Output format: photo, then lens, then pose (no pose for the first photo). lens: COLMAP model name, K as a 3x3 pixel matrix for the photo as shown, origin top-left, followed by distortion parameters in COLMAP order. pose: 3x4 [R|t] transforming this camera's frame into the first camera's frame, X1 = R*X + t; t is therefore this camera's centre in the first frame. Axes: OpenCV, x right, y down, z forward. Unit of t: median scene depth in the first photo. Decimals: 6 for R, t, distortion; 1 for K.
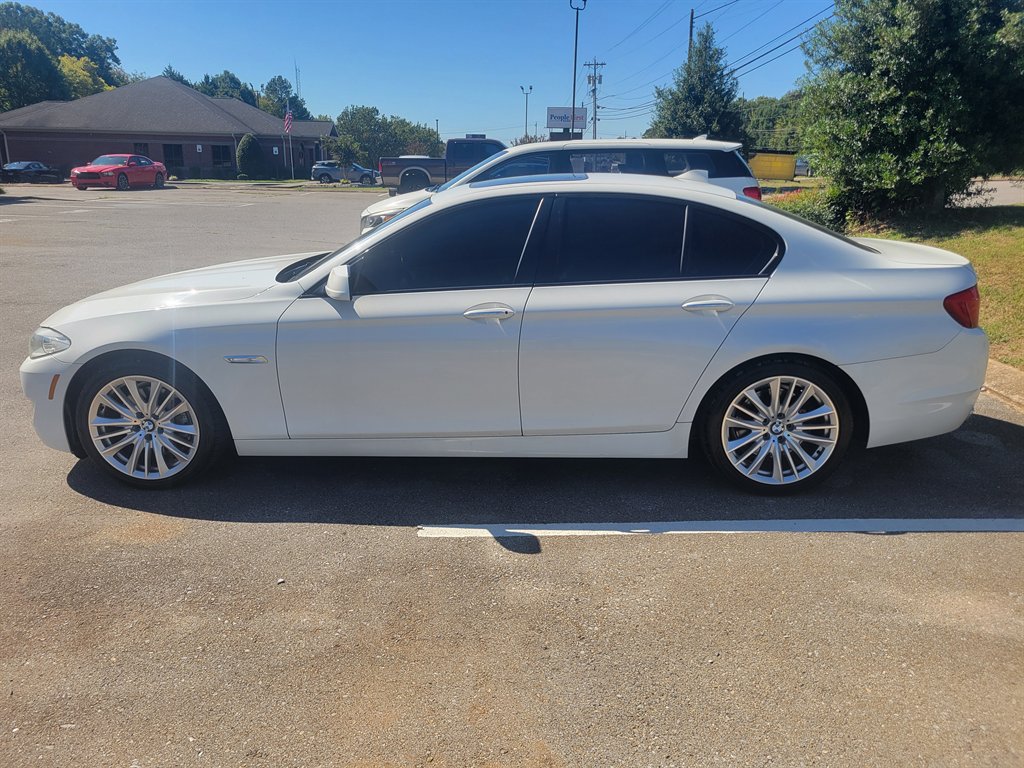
lens RADIAL K [[770.7, 0, 512.0], [0, 770.7, 384.0], [0, 0, 1]] dist [0.012022, 0.000892]
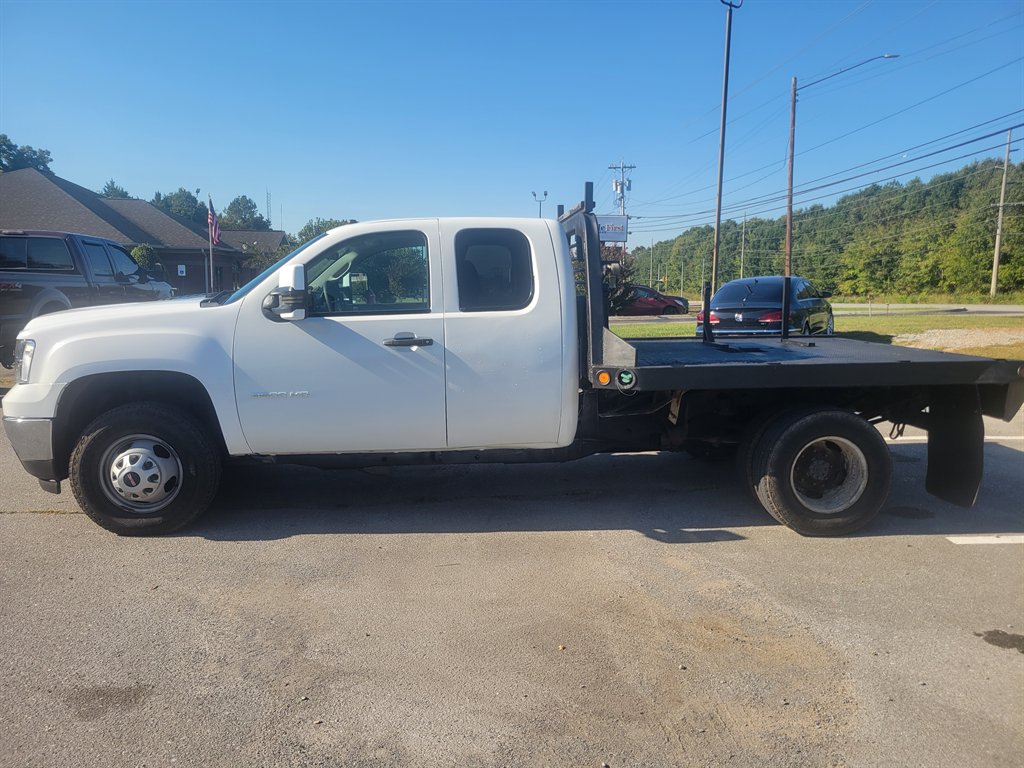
lens RADIAL K [[741.2, 0, 512.0], [0, 741.2, 384.0], [0, 0, 1]] dist [0.013095, 0.005700]
pose [[0.998867, -0.009793, 0.046575, -0.030307], [0.016490, 0.989199, -0.145650, -0.052704], [-0.044645, 0.146253, 0.988239, 0.181068]]
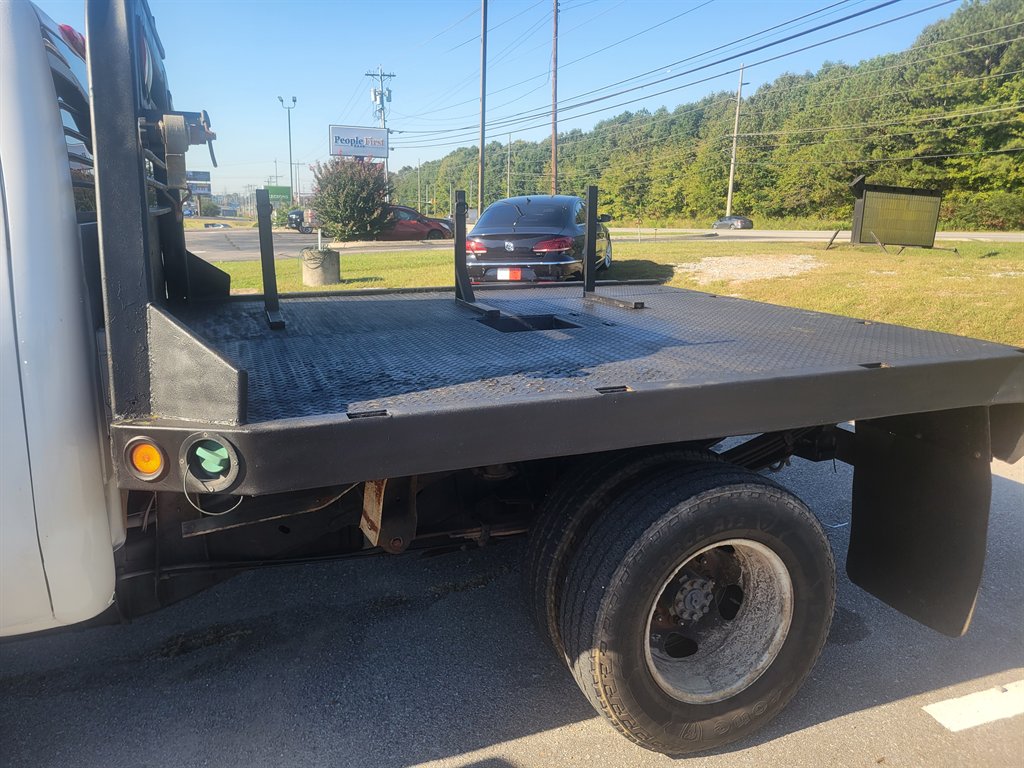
lens RADIAL K [[741.2, 0, 512.0], [0, 741.2, 384.0], [0, 0, 1]] dist [0.013095, 0.005700]
pose [[0.939392, -0.071411, 0.335325, -0.022461], [0.086168, 0.995849, -0.029318, -0.058603], [-0.331839, 0.056435, 0.941646, 0.203207]]
